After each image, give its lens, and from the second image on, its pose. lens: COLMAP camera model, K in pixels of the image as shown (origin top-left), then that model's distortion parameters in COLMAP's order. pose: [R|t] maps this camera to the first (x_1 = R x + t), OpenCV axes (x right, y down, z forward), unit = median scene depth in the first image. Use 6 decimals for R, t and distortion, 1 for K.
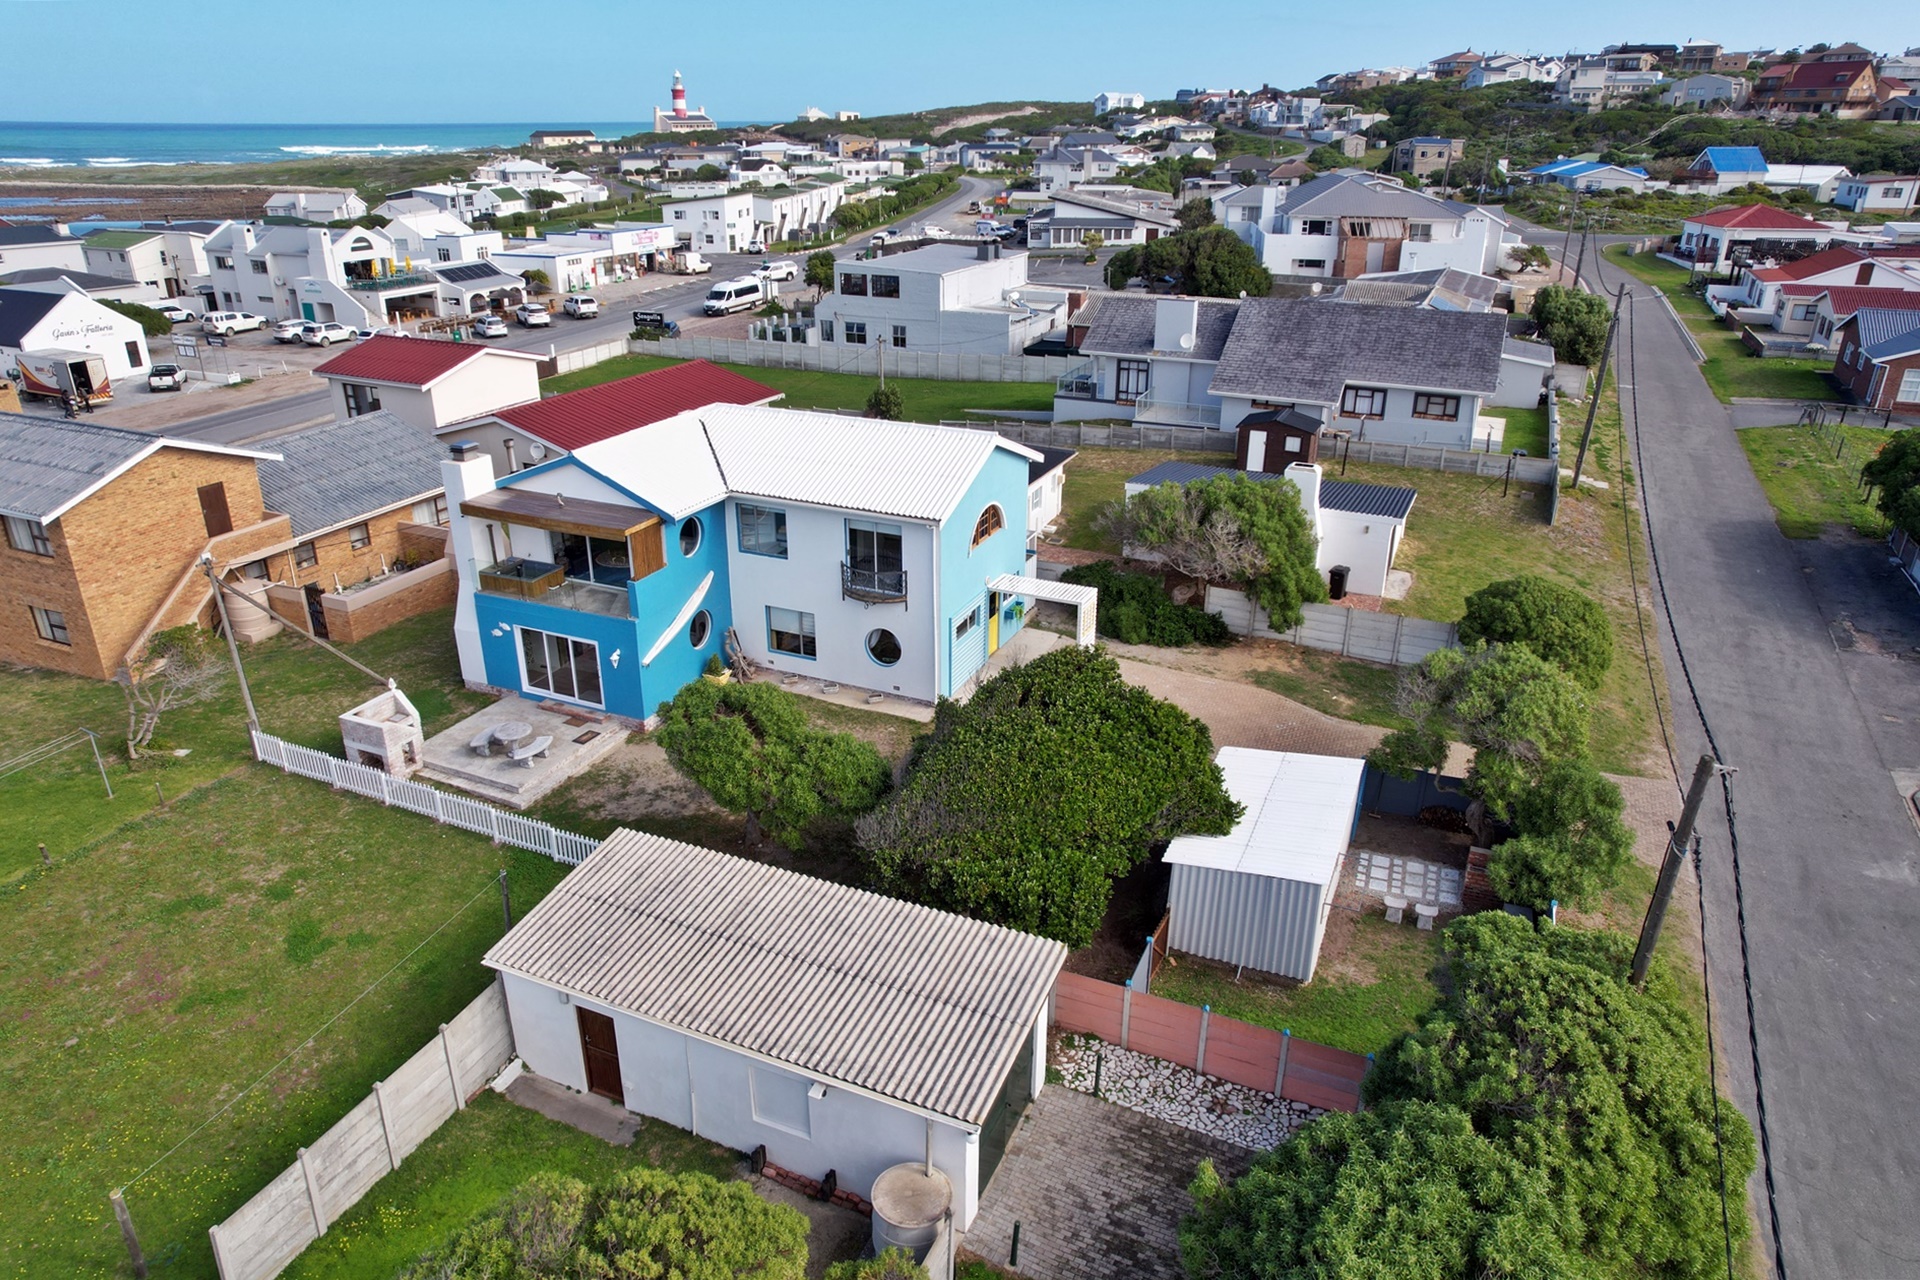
lens RADIAL K [[1242.9, 0, 953.9], [0, 1242.9, 637.7], [0, 0, 1]] dist [-0.070741, 0.058427]
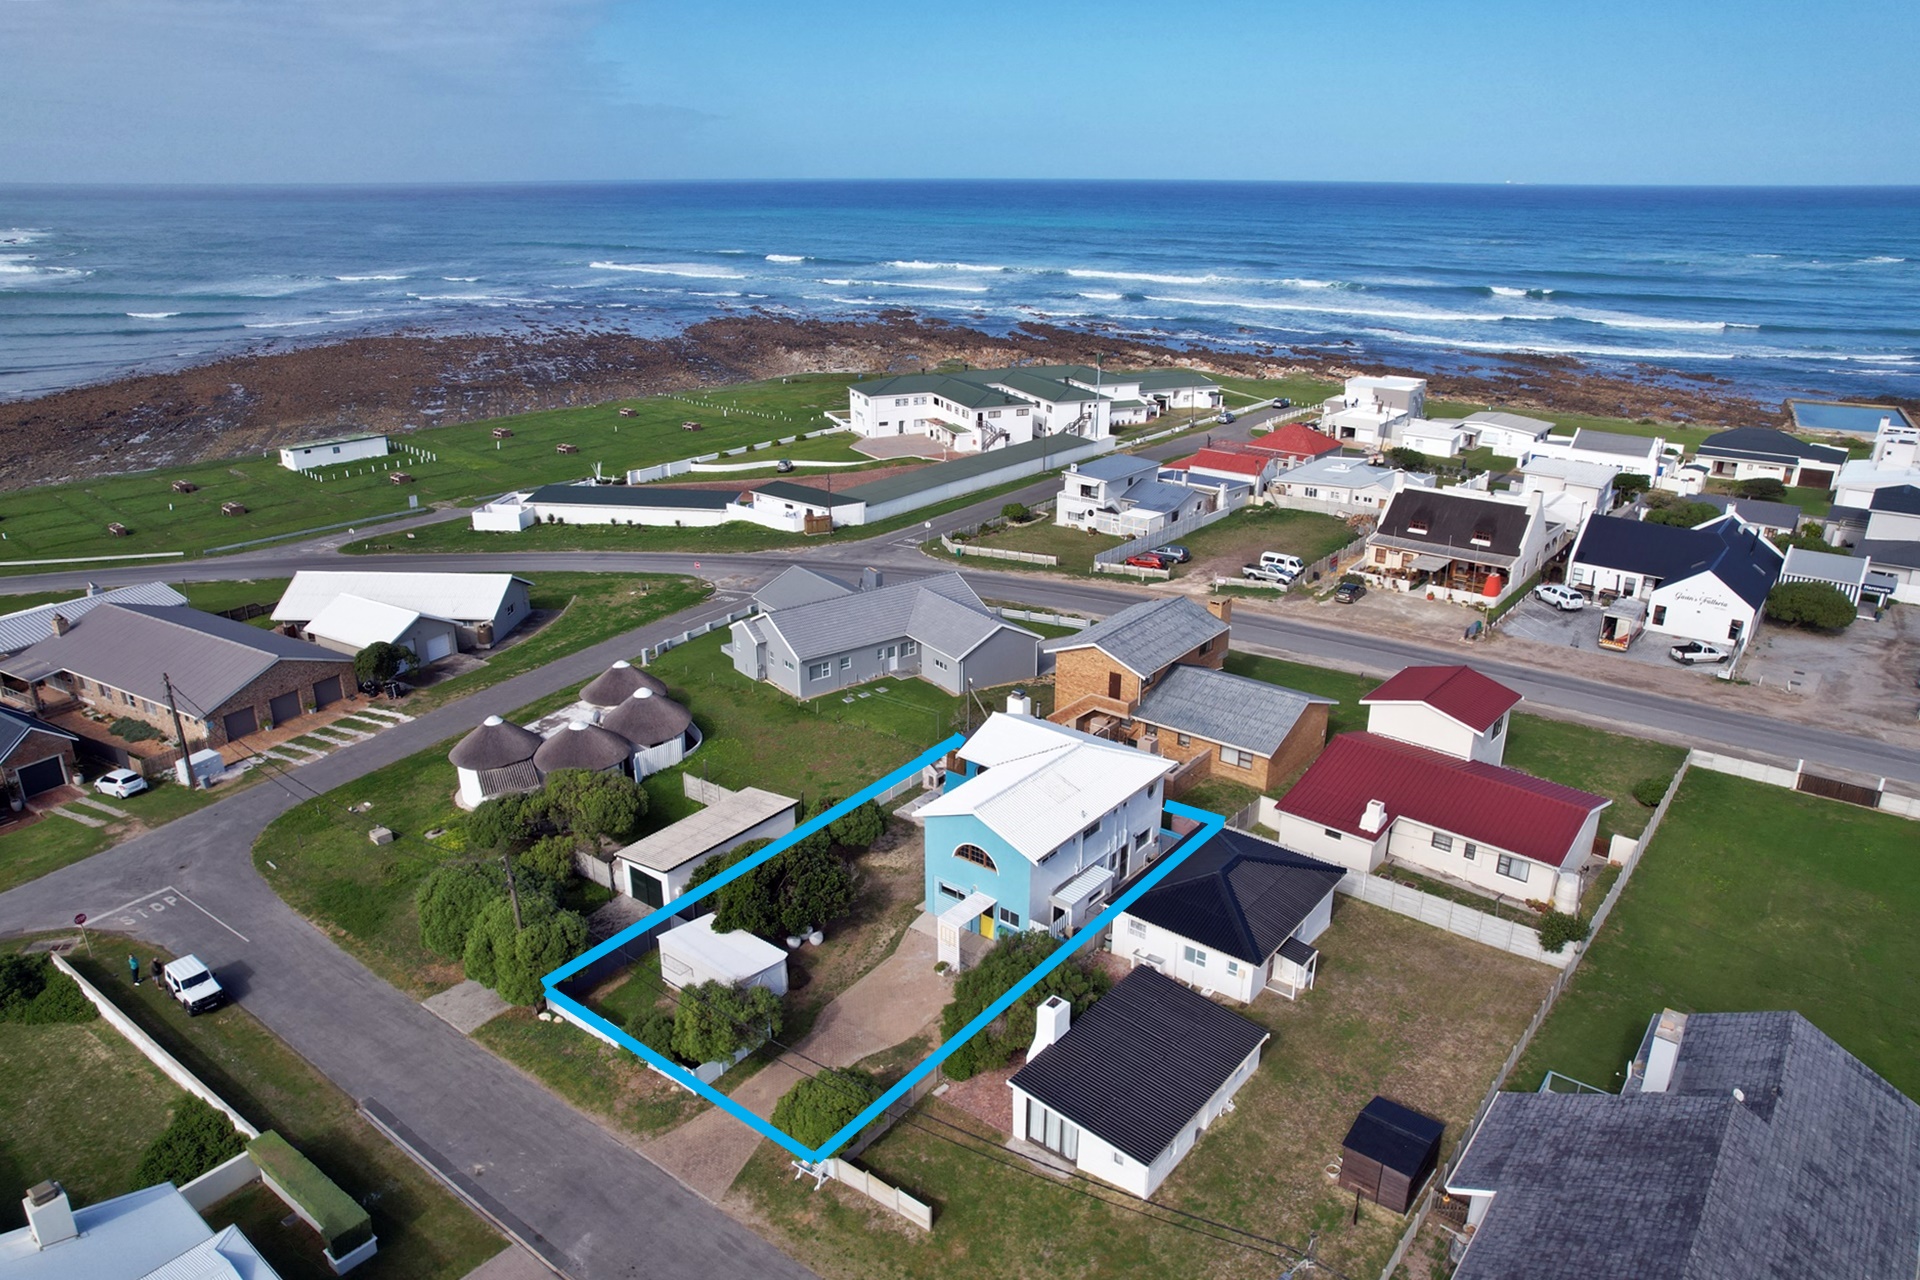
lens RADIAL K [[1242.9, 0, 953.9], [0, 1242.9, 637.7], [0, 0, 1]] dist [-0.070741, 0.058427]
pose [[-0.251652, 0.333672, -0.908479, 0.826185], [-0.377635, 0.830428, 0.409611, -0.573500], [0.891102, 0.446152, -0.082973, 0.558466]]
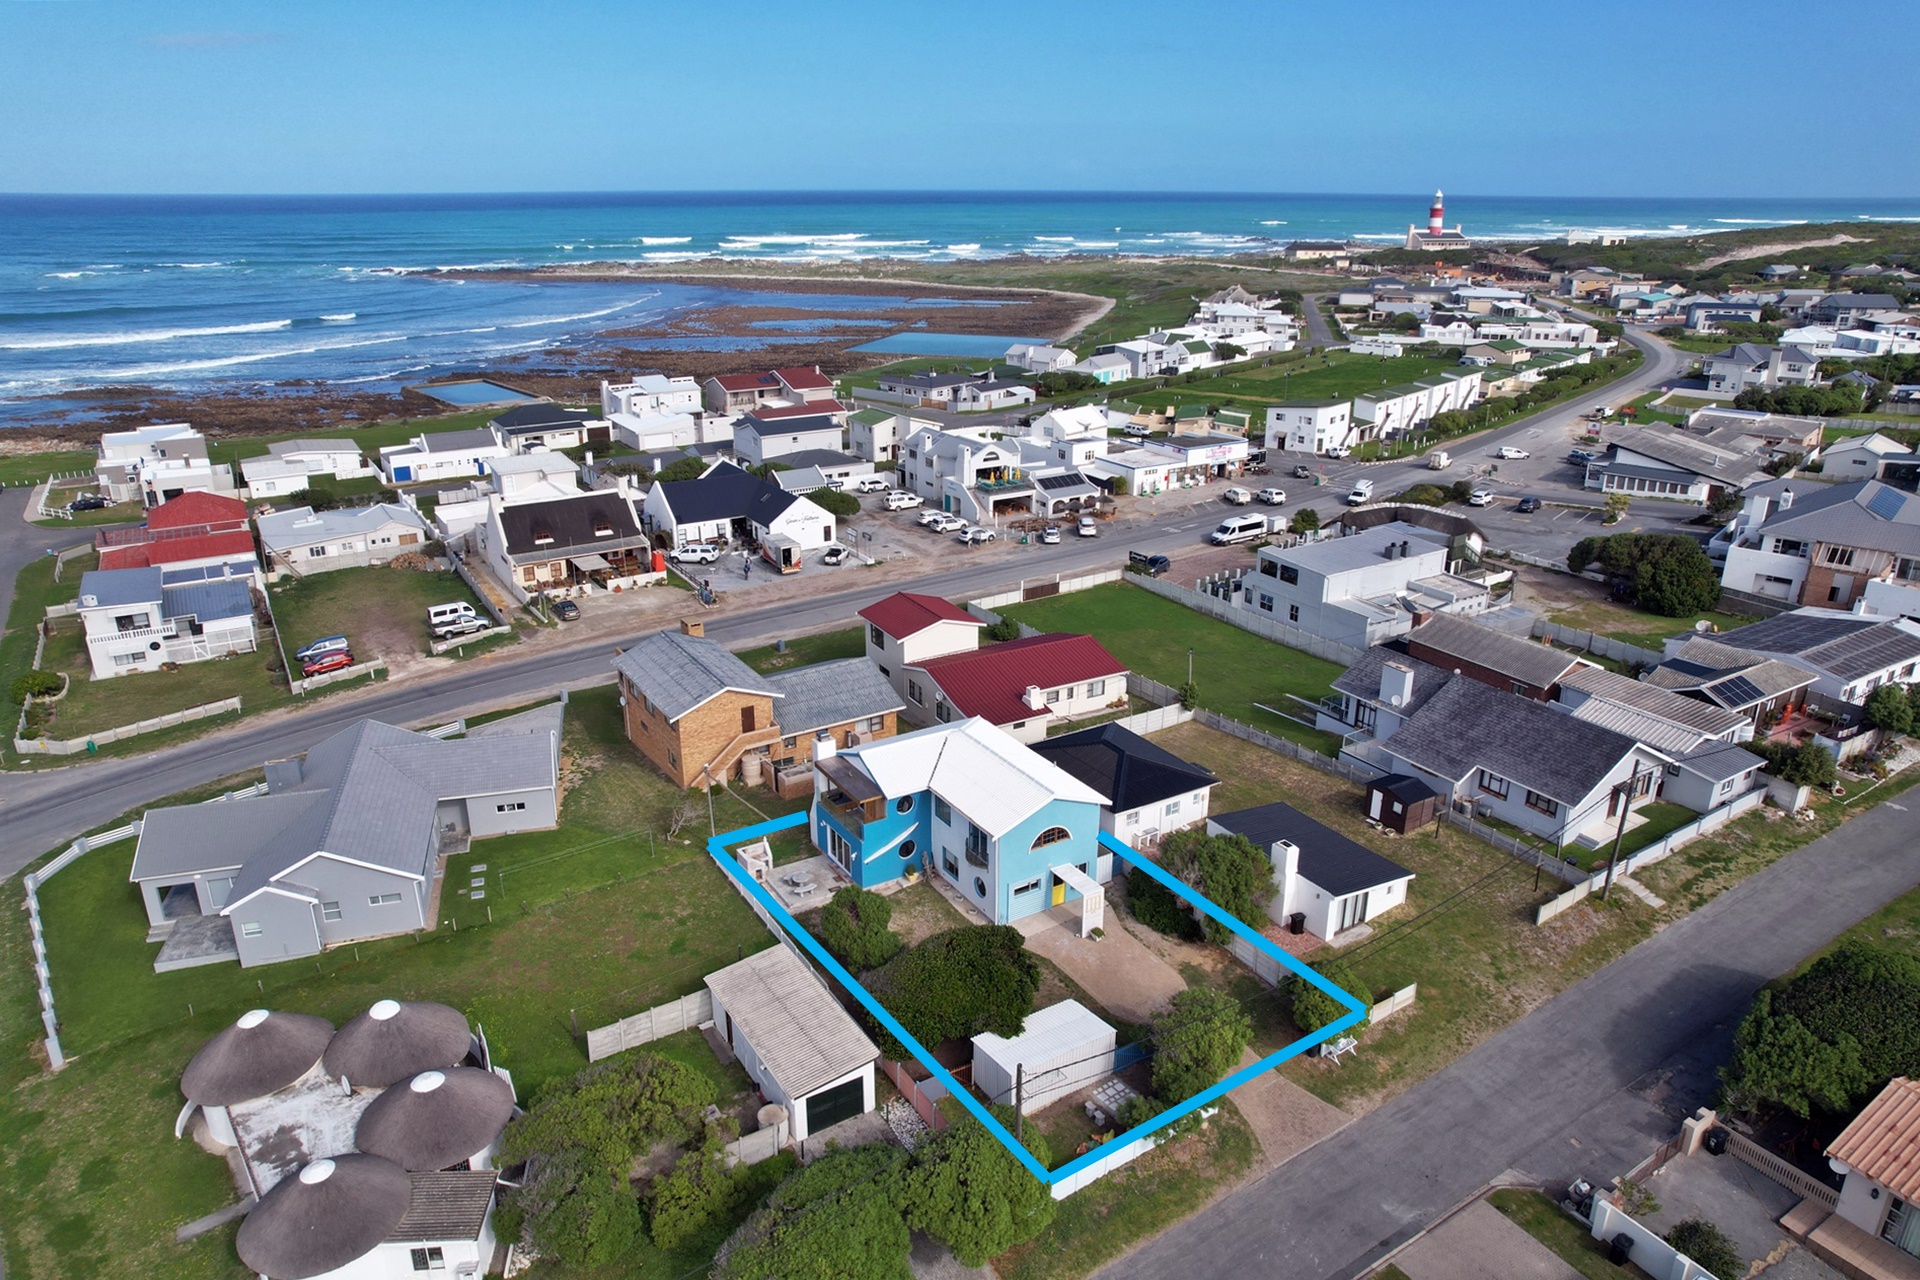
lens RADIAL K [[1230.8, 0, 952.5], [0, 1230.8, 654.7], [0, 0, 1]] dist [-0.068141, 0.057871]
pose [[0.826351, 0.197575, -0.527360, 0.456040], [-0.216347, 0.975953, 0.026633, -0.209562], [0.519940, 0.092085, 0.849225, -0.353474]]
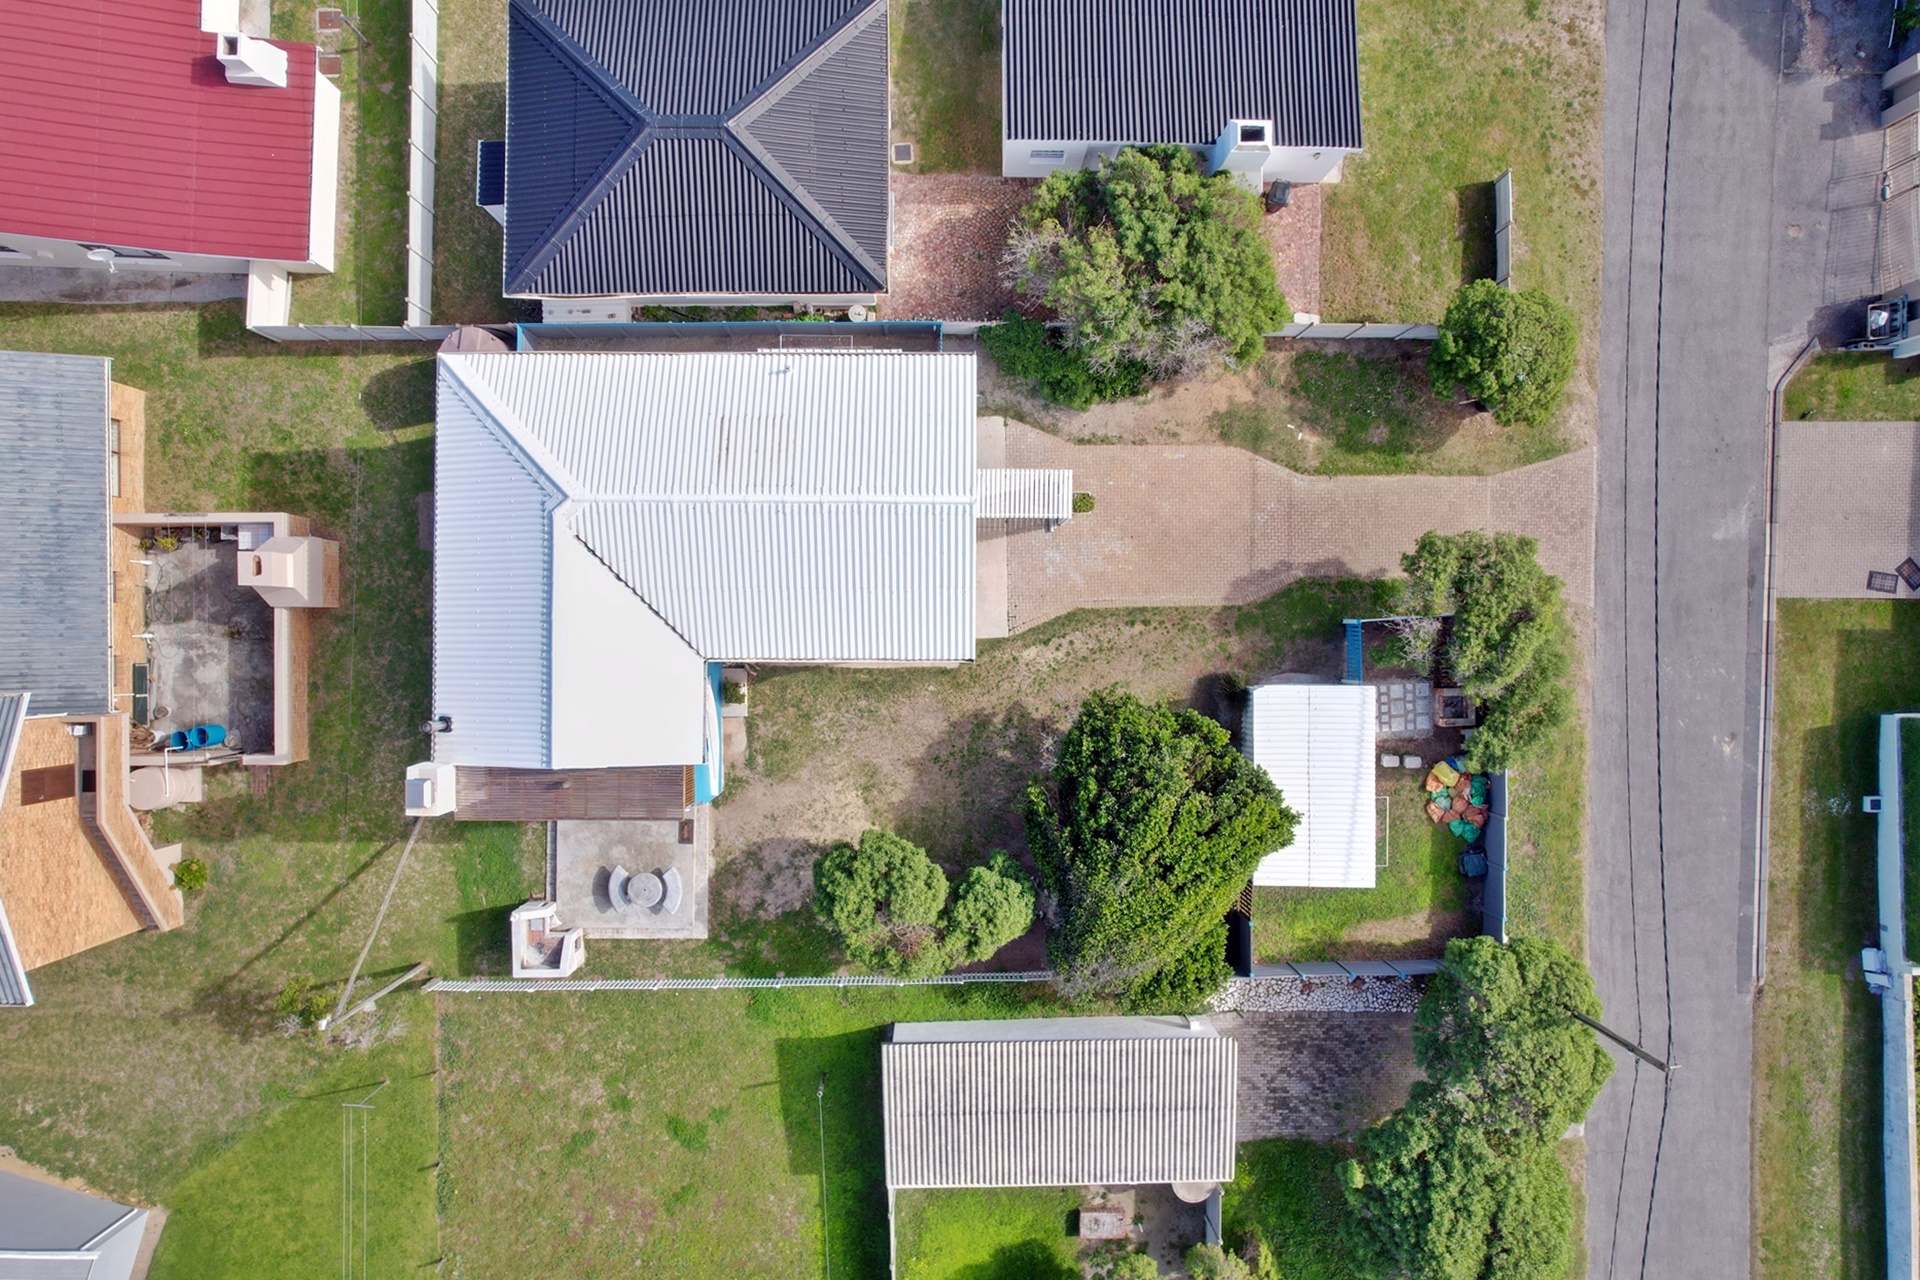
lens RADIAL K [[1224.5, 0, 954.5], [0, 1224.5, 641.1], [0, 0, 1]] dist [-0.073567, 0.065345]
pose [[0.912052, -0.410008, 0.007311, -0.012817], [0.153270, 0.357374, 0.921299, -0.484535], [-0.380353, -0.839152, 0.388786, 0.336167]]
